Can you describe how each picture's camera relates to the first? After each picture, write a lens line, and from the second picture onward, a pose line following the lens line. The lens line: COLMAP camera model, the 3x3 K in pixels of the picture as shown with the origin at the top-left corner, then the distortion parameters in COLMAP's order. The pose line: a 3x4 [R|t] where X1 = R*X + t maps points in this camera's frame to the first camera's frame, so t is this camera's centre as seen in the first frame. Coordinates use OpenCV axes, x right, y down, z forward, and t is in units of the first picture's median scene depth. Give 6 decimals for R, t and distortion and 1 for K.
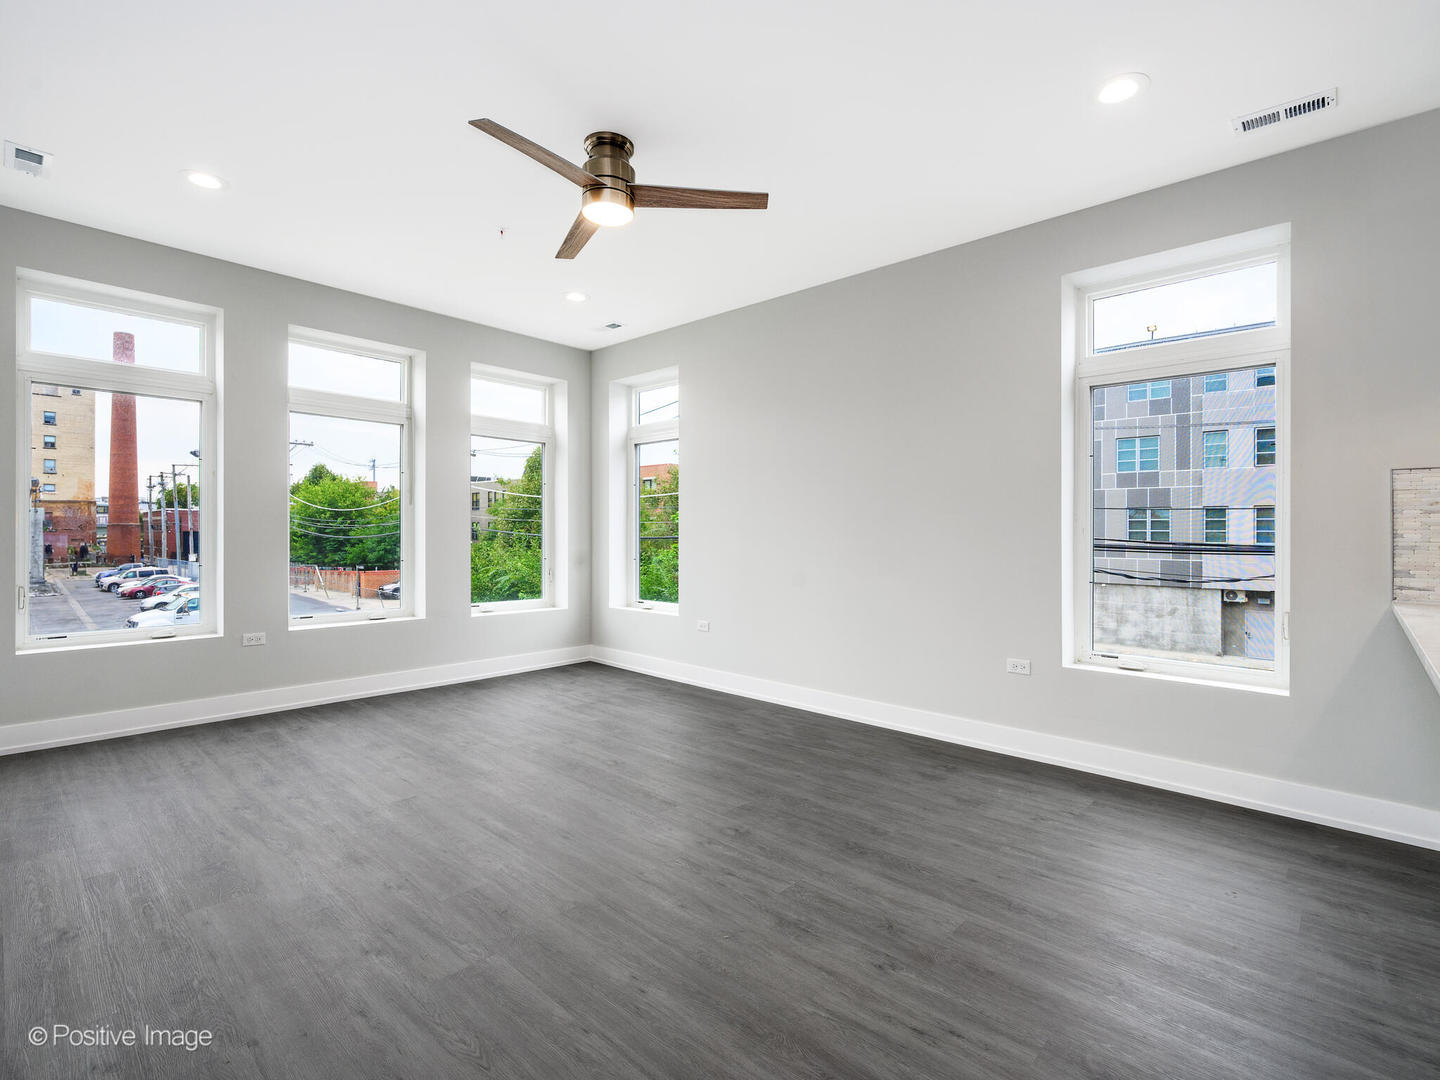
lens RADIAL K [[710.2, 0, 708.2], [0, 710.2, 557.6], [0, 0, 1]] dist [-0.003307, 0.000217]
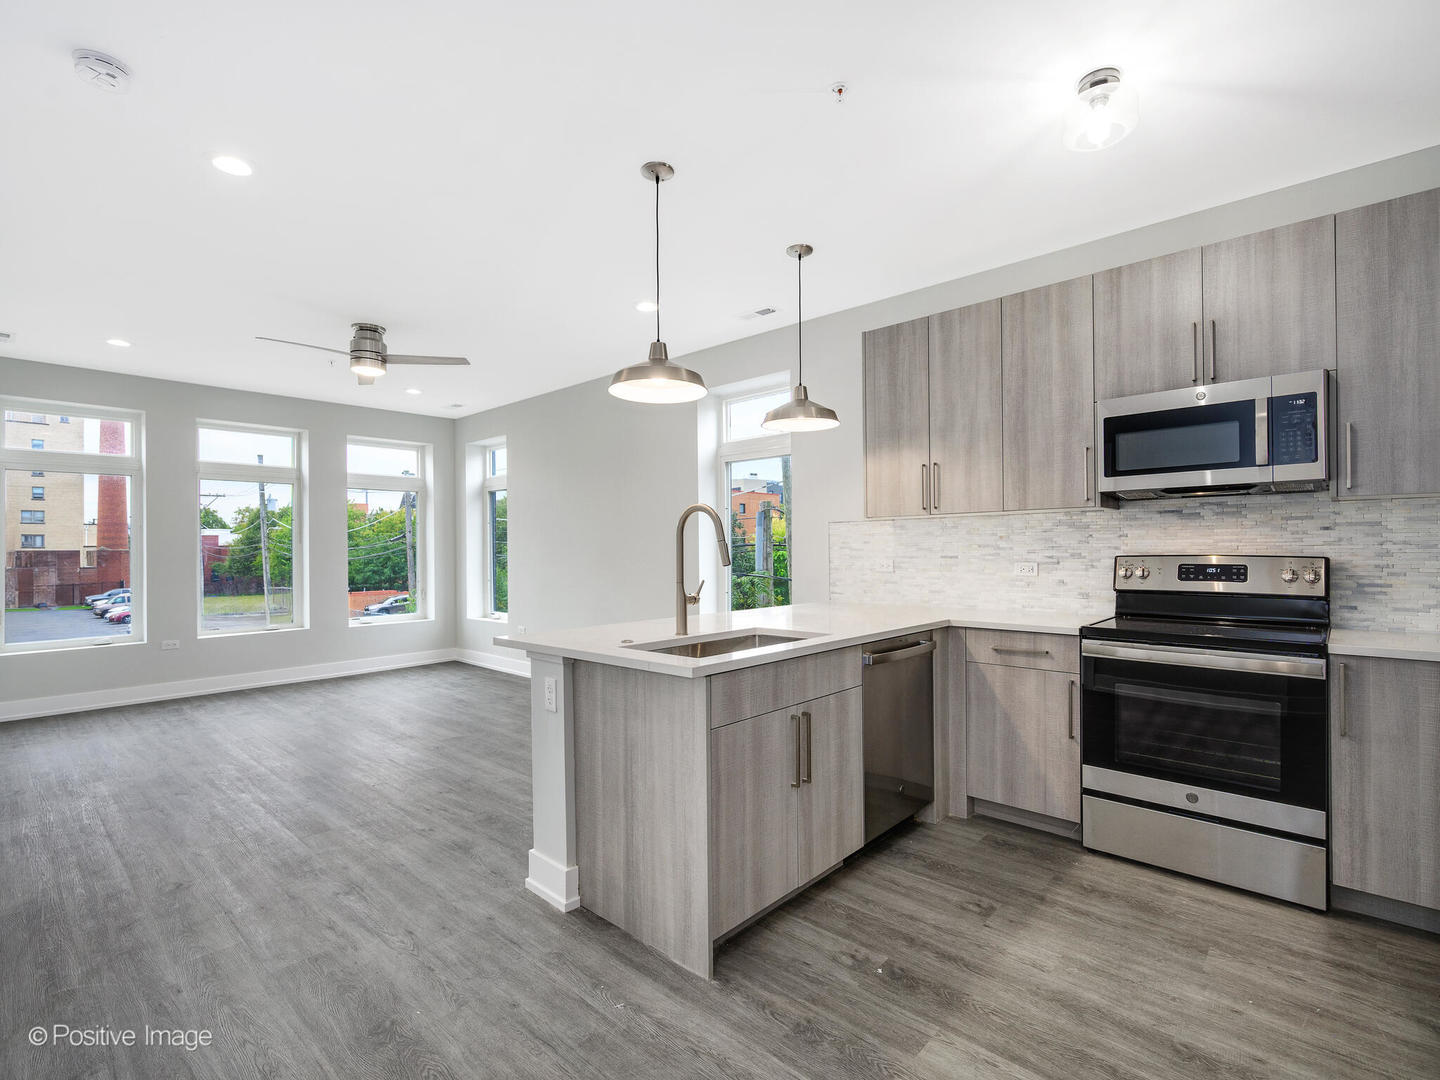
lens RADIAL K [[710.2, 0, 723.9], [0, 710.2, 553.6], [0, 0, 1]] dist [-0.003307, 0.000217]
pose [[0.999622, -0.018088, 0.020723, 0.437860], [0.018611, 0.999506, -0.025339, -0.007954], [-0.020254, 0.025715, 0.999464, -0.435559]]
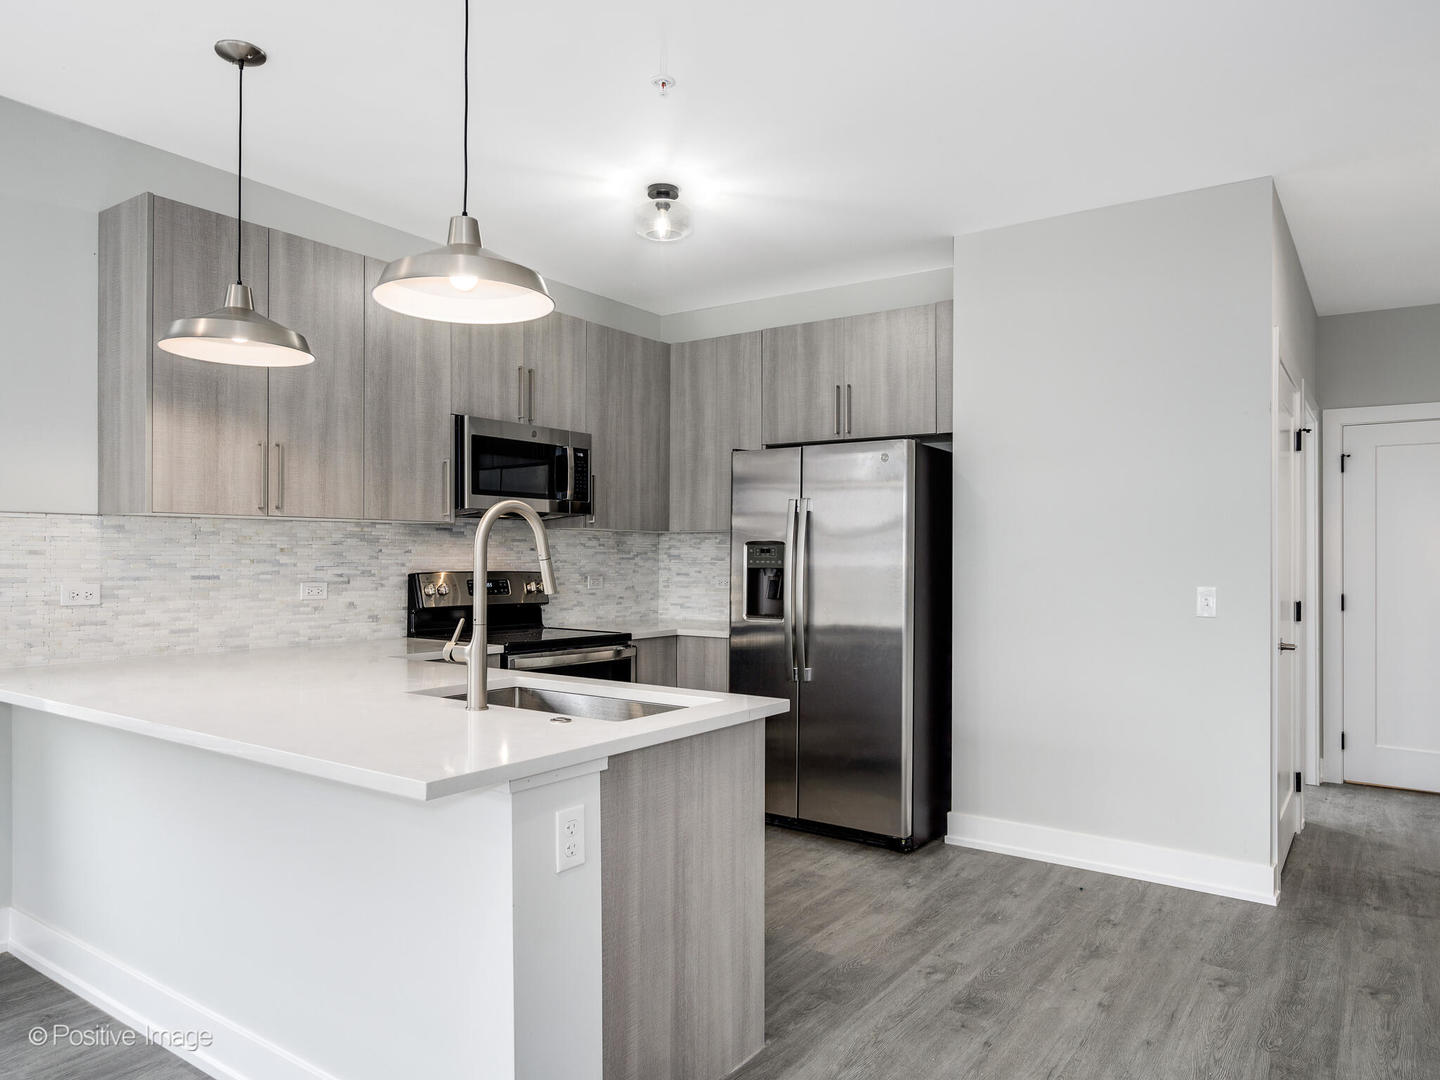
lens RADIAL K [[929.0, 0, 744.1], [0, 929.0, 565.0], [0, 0, 1]] dist [0.005749, -0.004887]
pose [[-0.162063, -0.019899, 0.986580, -0.132047], [0.023695, 0.999430, 0.024050, -0.041021], [-0.986496, 0.027274, -0.161499, 0.158323]]
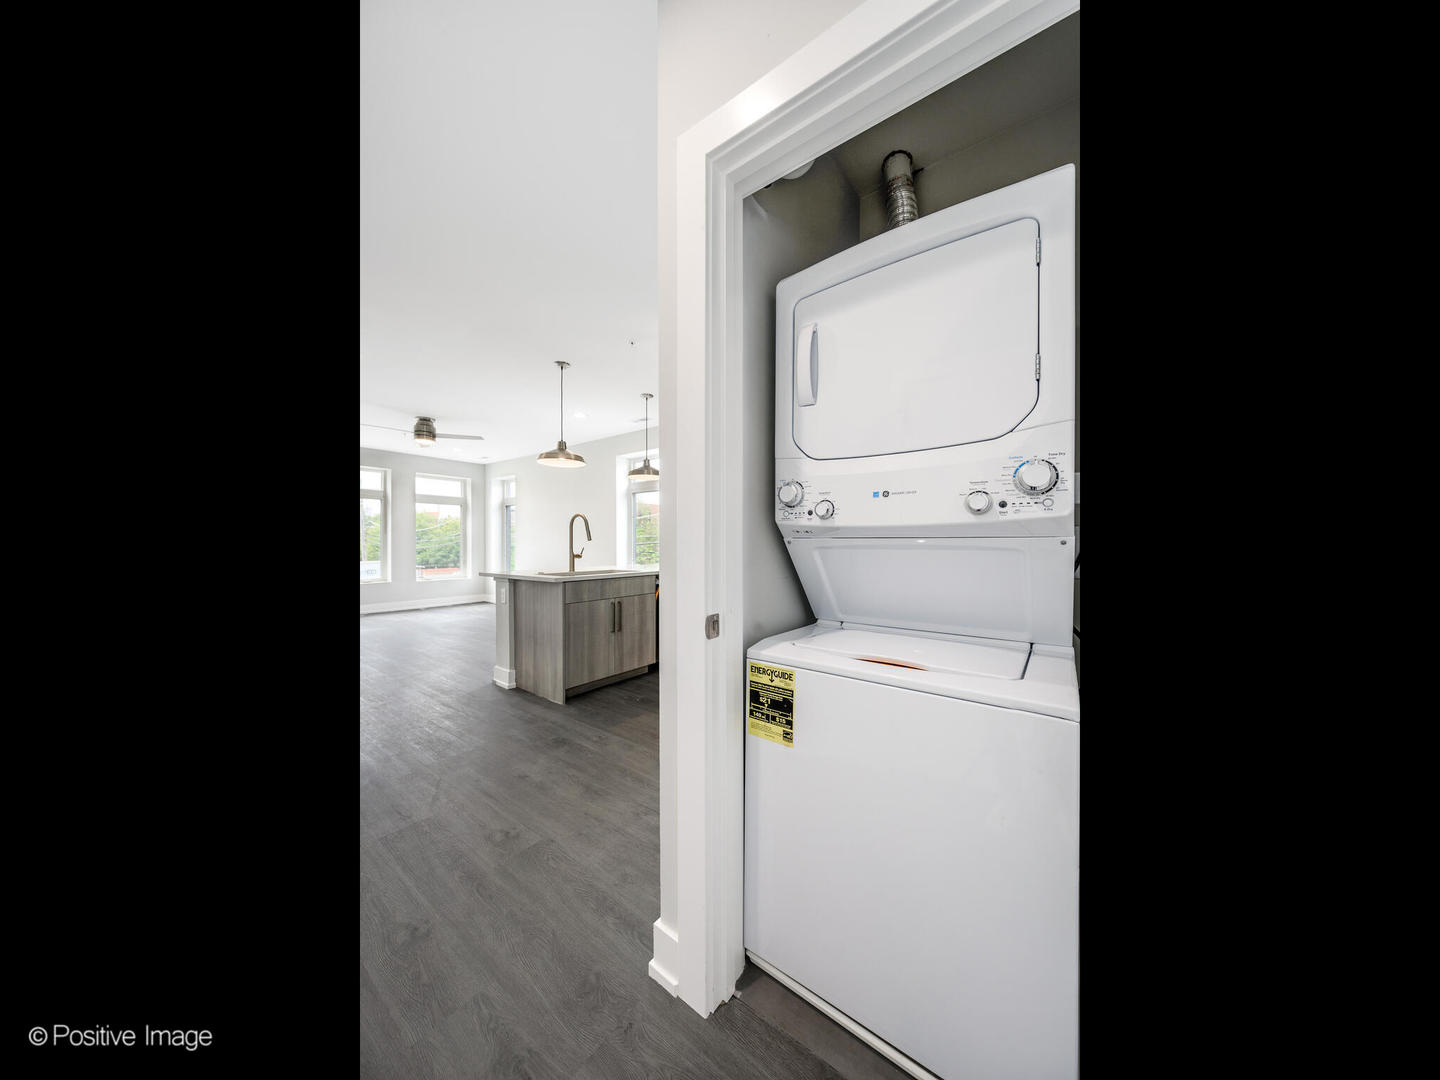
lens RADIAL K [[426.0, 0, 744.8], [0, 426.0, 542.6], [0, 0, 1]] dist [-0.000352, -0.000071]
pose [[0.984265, -0.013656, 0.176169, 0.615541], [0.019254, 0.999361, -0.030101, 0.024527], [-0.175645, 0.033019, 0.983900, -0.721508]]
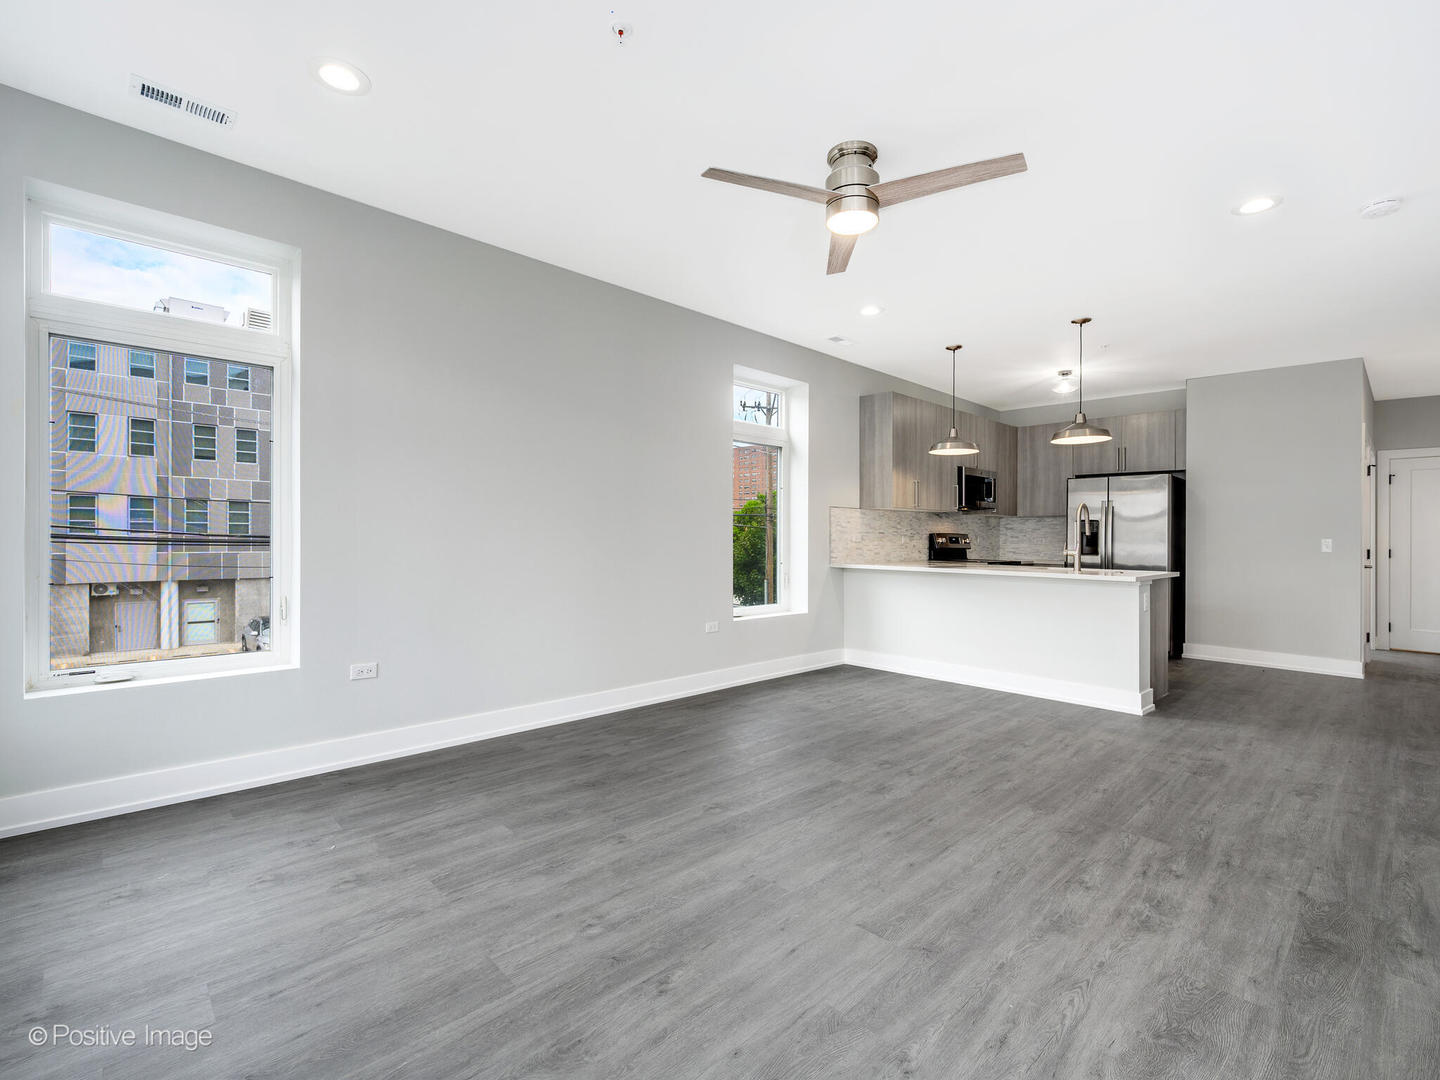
lens RADIAL K [[659.1, 0, 738.0], [0, 659.1, 542.7], [0, 0, 1]] dist [0.001977, 0.000450]
pose [[0.022538, -0.016827, 0.999604, -0.750829], [0.021034, 0.999645, 0.016354, -0.030875], [-0.999525, 0.020658, 0.022884, 0.787807]]
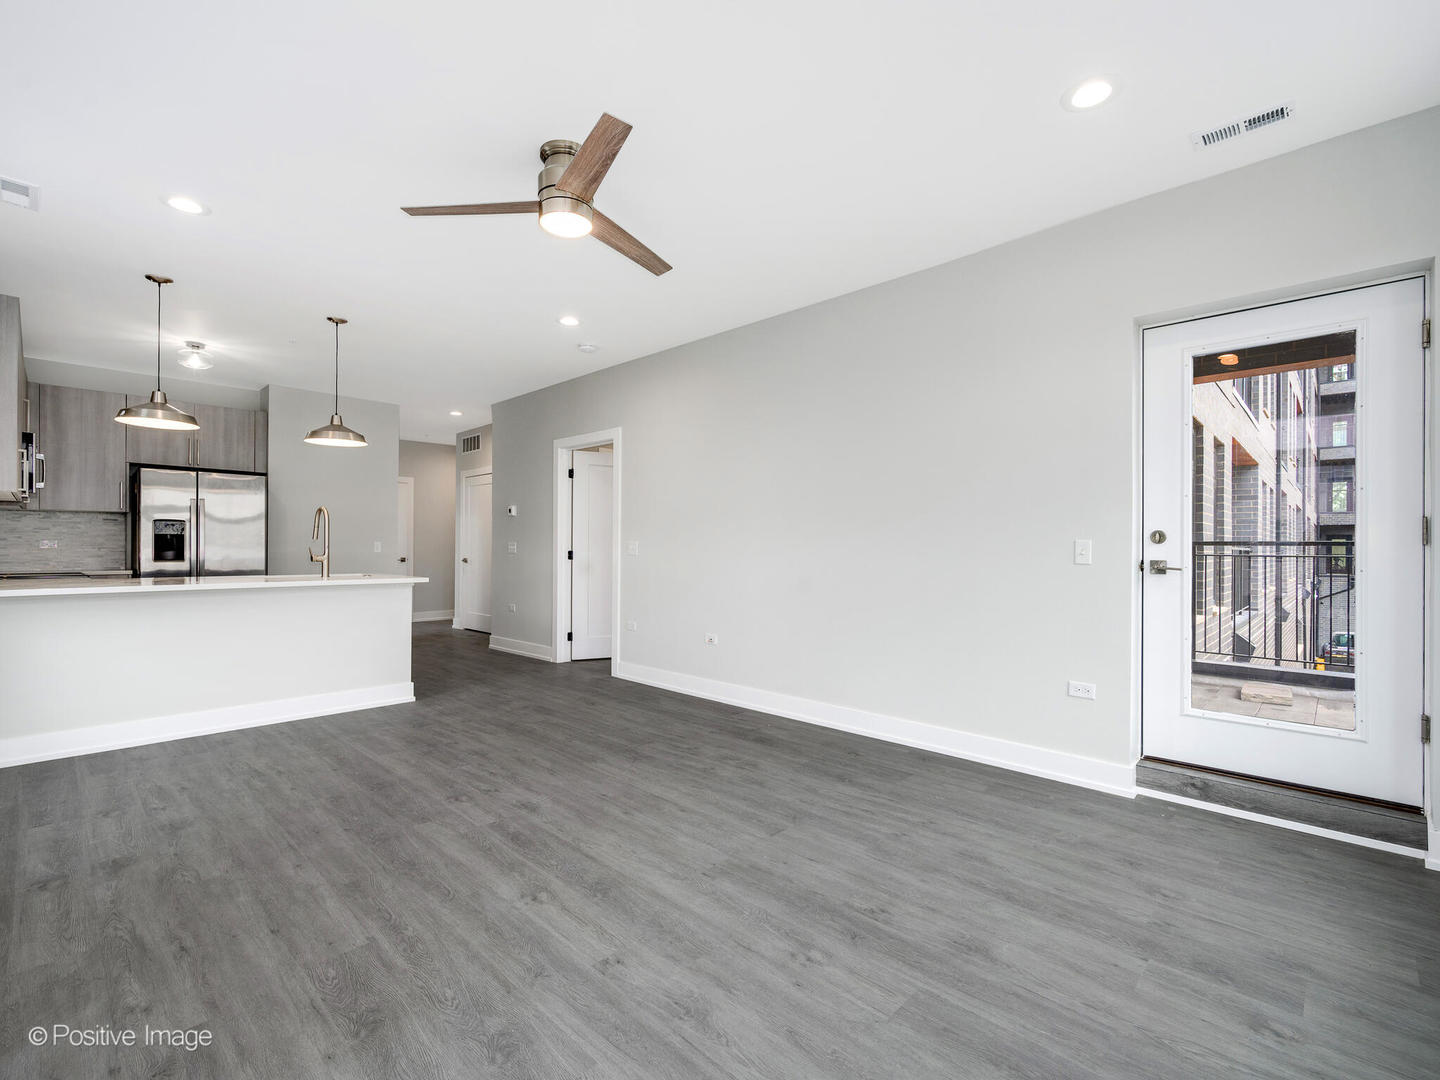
lens RADIAL K [[659.1, 0, 718.9], [0, 659.1, 538.8], [0, 0, 1]] dist [0.001977, 0.000450]
pose [[-0.999893, -0.014368, -0.002840, -0.242772], [-0.014417, 0.999734, 0.018025, -0.043200], [0.002580, 0.018064, -0.999834, 1.327494]]
